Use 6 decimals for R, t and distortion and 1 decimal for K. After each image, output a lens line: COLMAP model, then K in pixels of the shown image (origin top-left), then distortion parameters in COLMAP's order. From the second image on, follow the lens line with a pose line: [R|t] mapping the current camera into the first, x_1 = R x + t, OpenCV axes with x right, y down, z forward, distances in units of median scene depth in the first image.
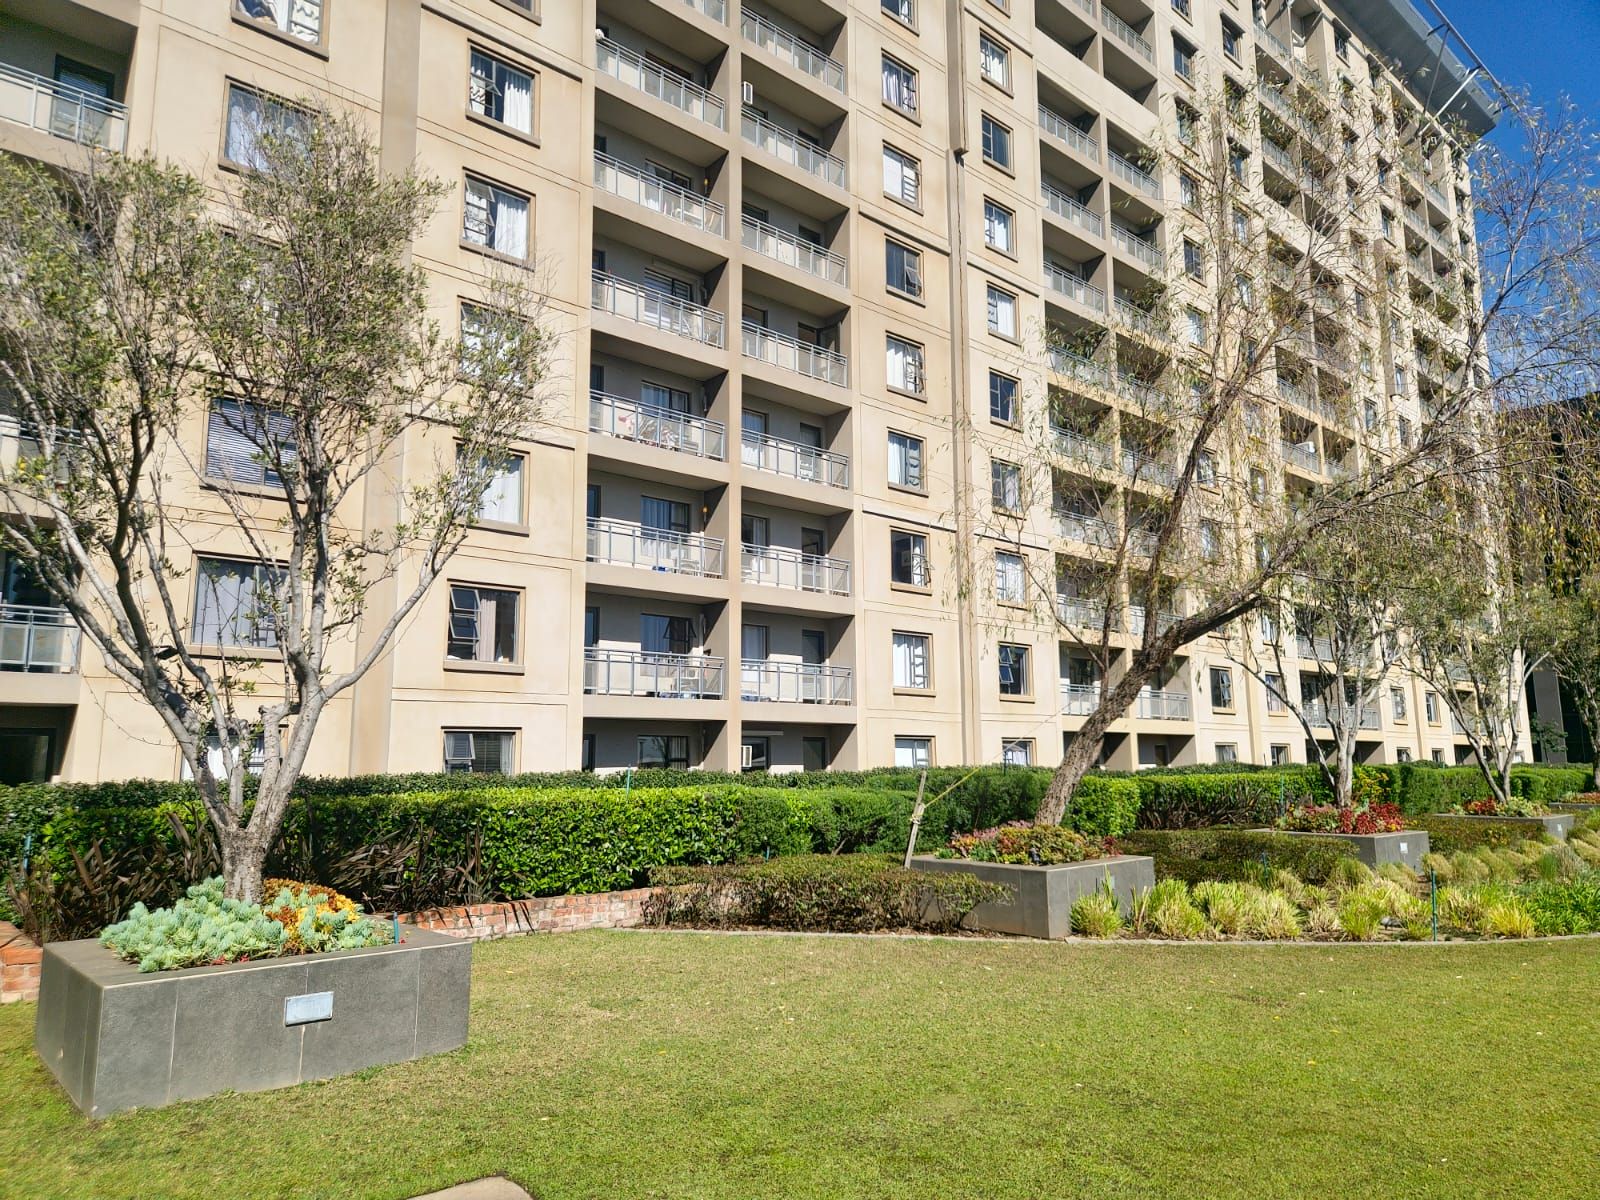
lens RADIAL K [[1082.1, 0, 806.4], [0, 1082.1, 615.9], [0, 0, 1]] dist [0.074468, -0.056355]
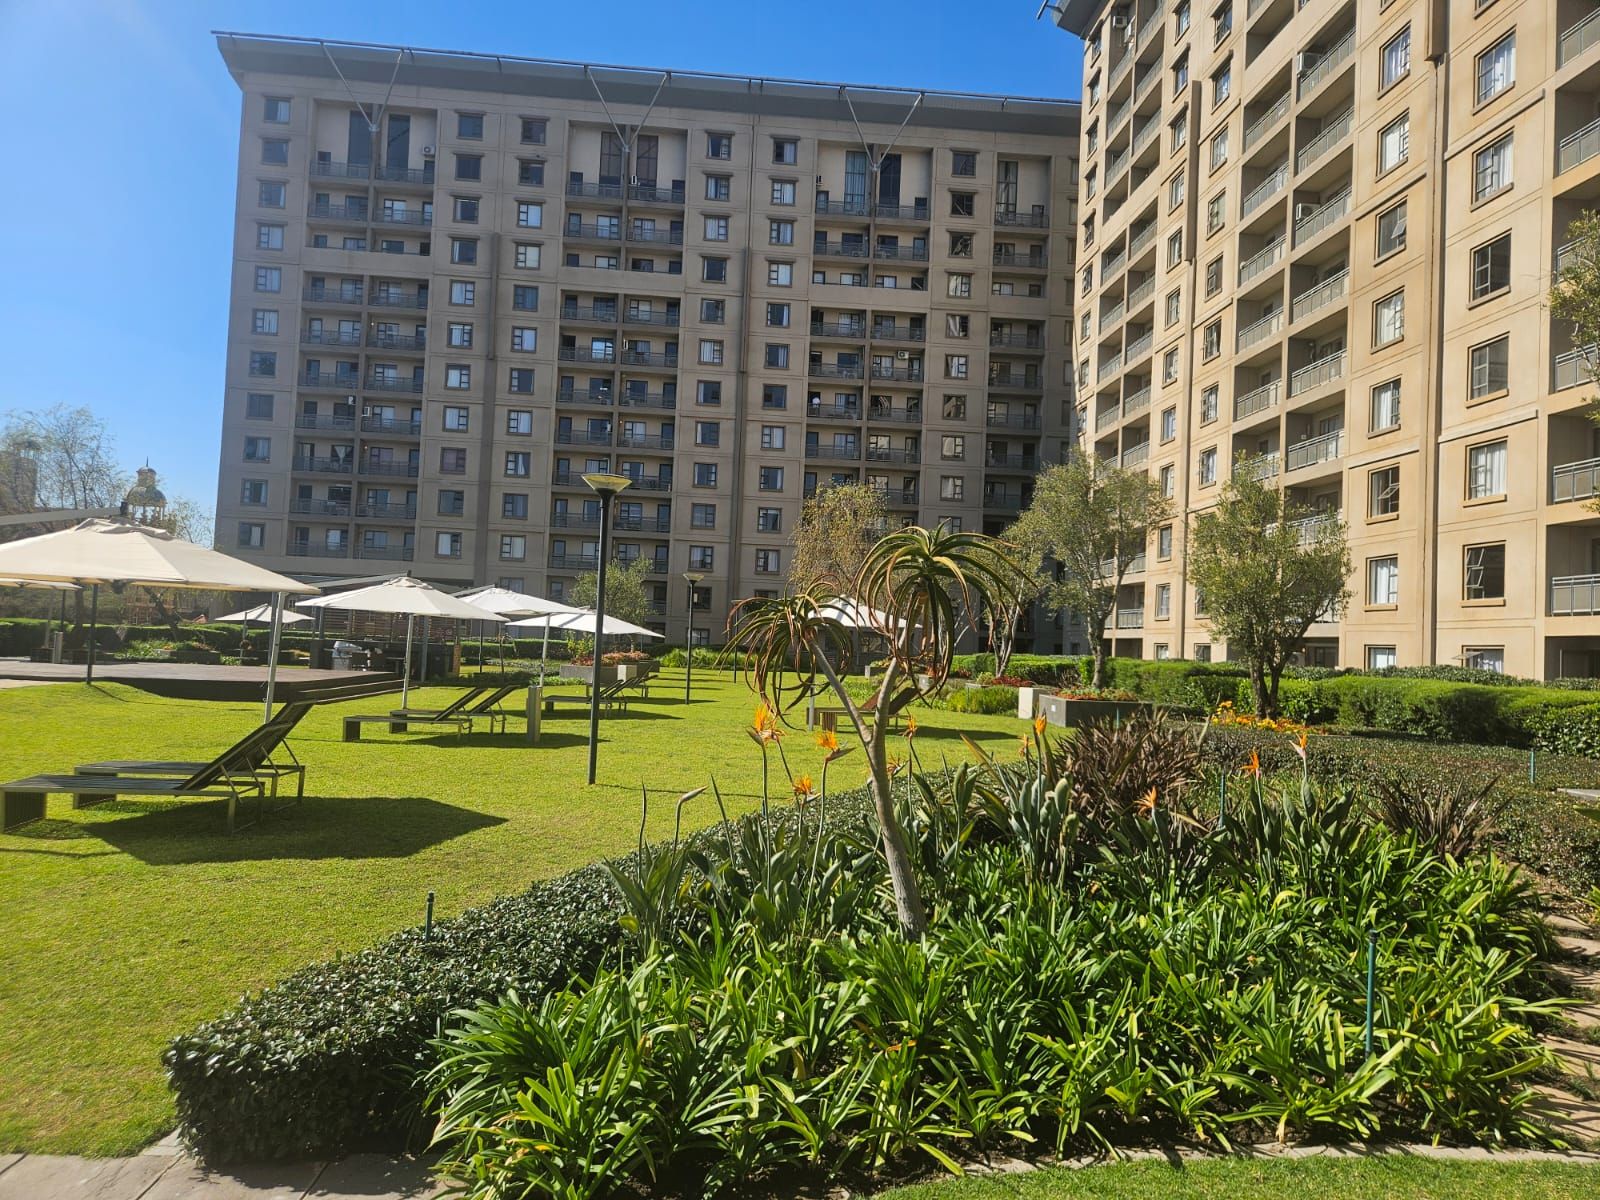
lens RADIAL K [[1070.5, 0, 805.3], [0, 1070.5, 598.9], [0, 0, 1]] dist [0.071738, -0.053518]
pose [[-0.624058, -0.052711, -0.779598, 1.253175], [0.061179, 0.991363, -0.116002, 0.143096], [0.778979, -0.120087, -0.615444, 1.115878]]
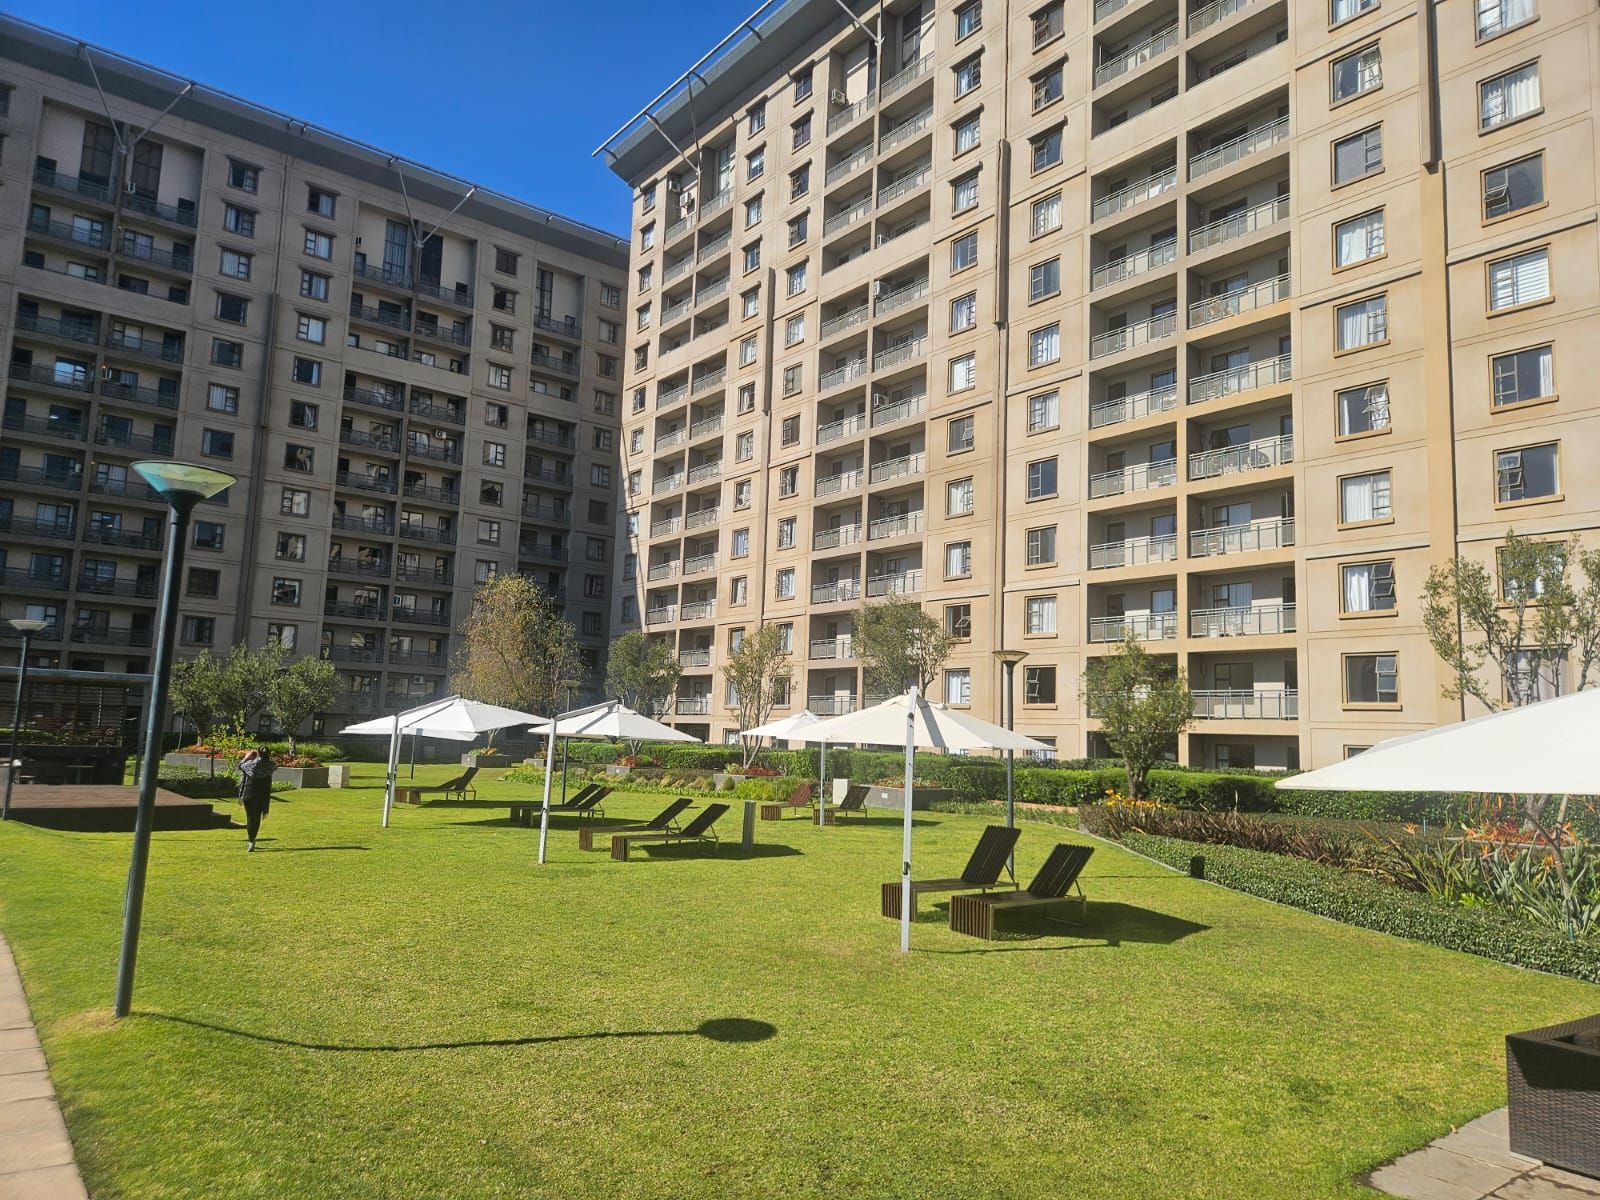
lens RADIAL K [[1070.5, 0, 805.3], [0, 1070.5, 598.9], [0, 0, 1]] dist [0.071738, -0.053518]
pose [[-0.071130, -0.128699, -0.989129, 1.508001], [0.091489, 0.986619, -0.134952, 0.095242], [0.993262, -0.100093, -0.058403, 0.801866]]
